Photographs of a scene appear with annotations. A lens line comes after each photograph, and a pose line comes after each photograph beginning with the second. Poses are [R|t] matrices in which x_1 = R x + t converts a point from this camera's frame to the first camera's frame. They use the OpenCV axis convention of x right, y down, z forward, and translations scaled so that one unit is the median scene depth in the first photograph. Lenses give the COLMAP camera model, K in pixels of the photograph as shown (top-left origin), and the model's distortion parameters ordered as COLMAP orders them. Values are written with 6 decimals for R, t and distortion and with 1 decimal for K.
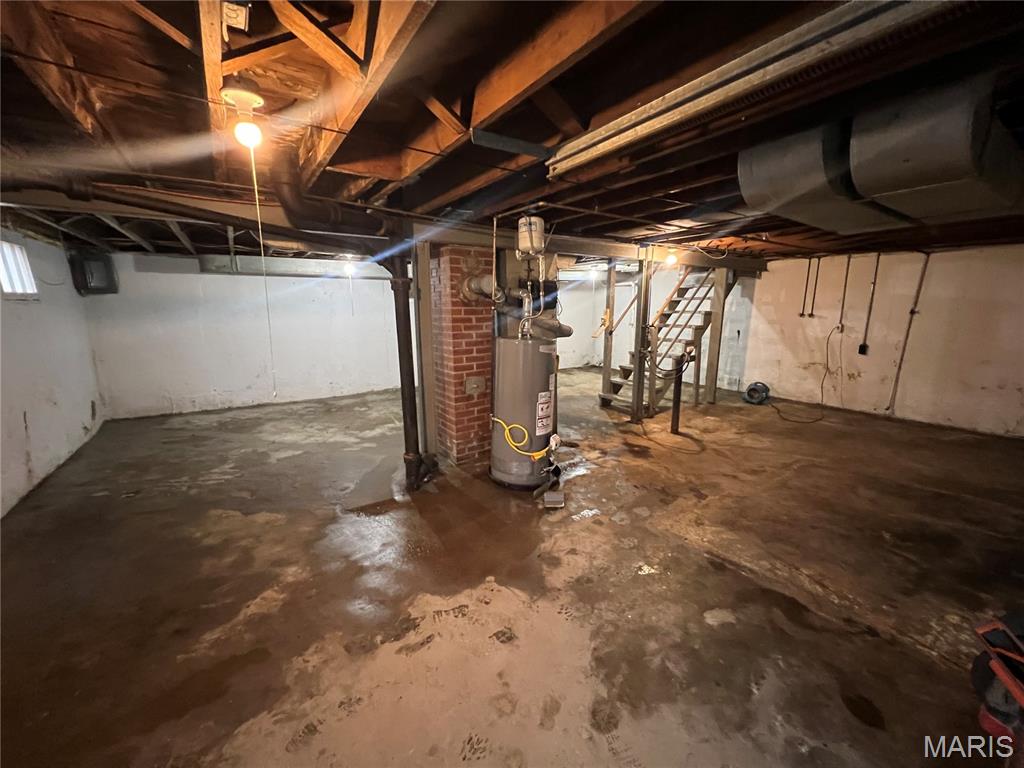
lens RADIAL K [[411.9, 0, 510.2], [0, 411.9, 384.5], [0, 0, 1]] dist [-0.004388, 0.001242]
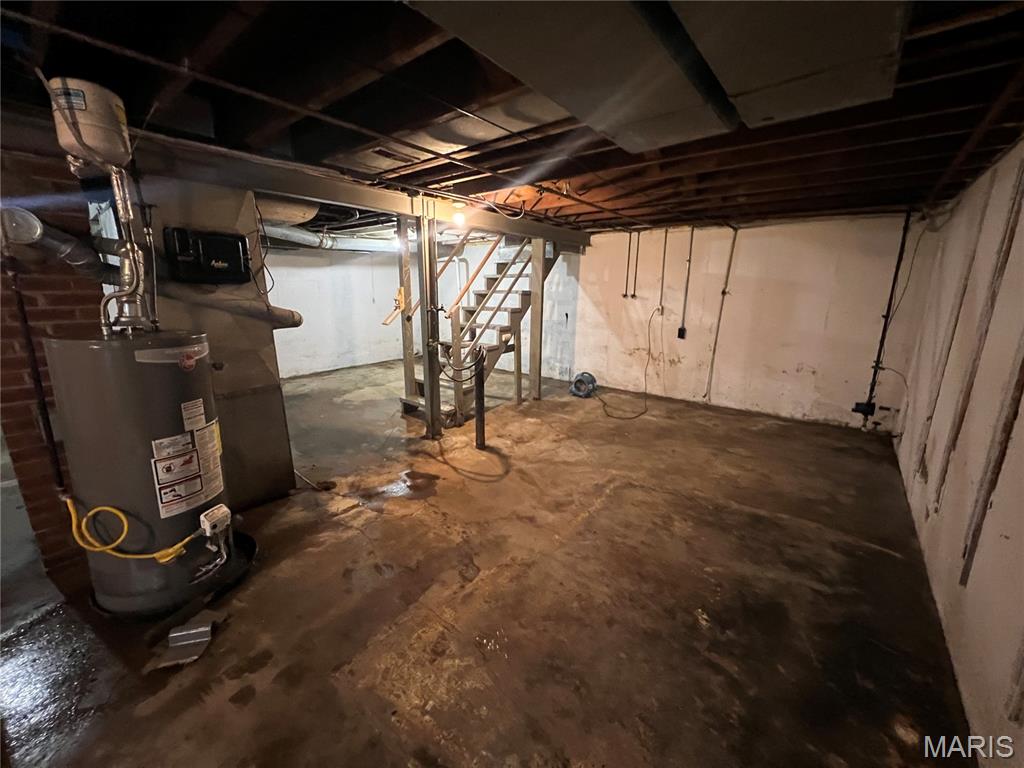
lens RADIAL K [[411.9, 0, 511.8], [0, 411.9, 385.2], [0, 0, 1]] dist [-0.004388, 0.001242]
pose [[0.954050, -0.059642, 0.293652, 0.224408], [0.047164, 0.997665, 0.049397, -0.034022], [-0.295912, -0.033277, 0.954635, 0.234153]]
